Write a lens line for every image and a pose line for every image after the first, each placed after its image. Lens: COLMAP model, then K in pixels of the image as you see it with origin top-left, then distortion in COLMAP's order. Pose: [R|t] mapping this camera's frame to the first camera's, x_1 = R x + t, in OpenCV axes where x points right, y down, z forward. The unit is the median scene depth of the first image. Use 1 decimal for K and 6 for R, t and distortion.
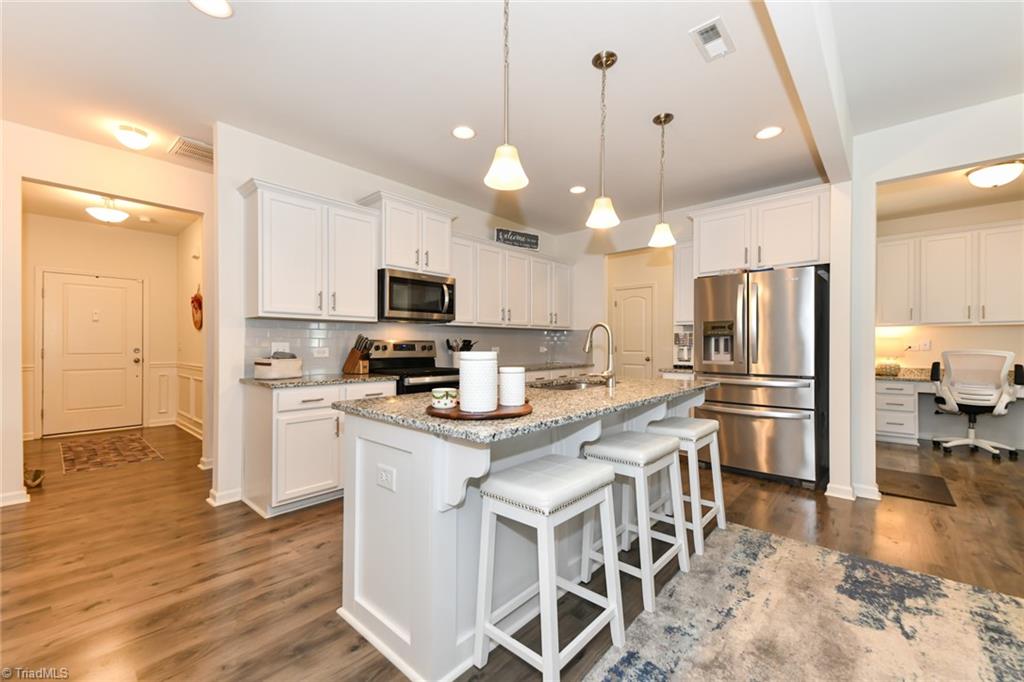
lens RADIAL K [[415.1, 0, 511.5], [0, 415.1, 346.1], [0, 0, 1]] dist [0.013917, -0.000021]
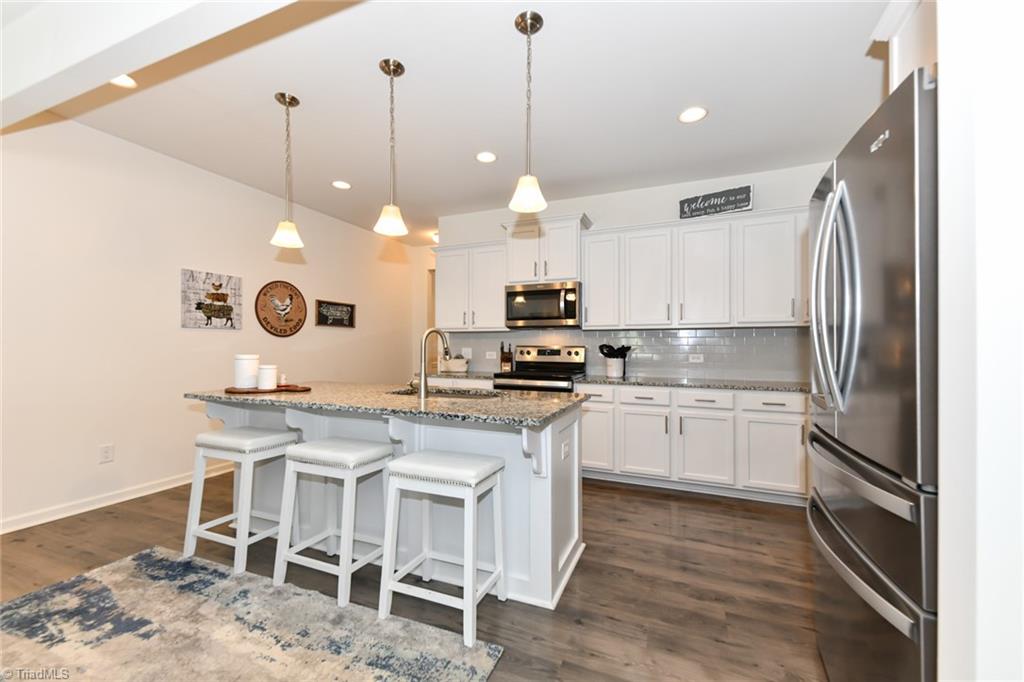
lens RADIAL K [[415.1, 0, 511.5], [0, 415.1, 346.1], [0, 0, 1]] dist [0.013917, -0.000021]
pose [[0.326083, -0.001809, -0.945339, 0.786826], [-0.005123, 0.999980, -0.003681, -0.009536], [0.945327, 0.006043, 0.326067, 0.593385]]
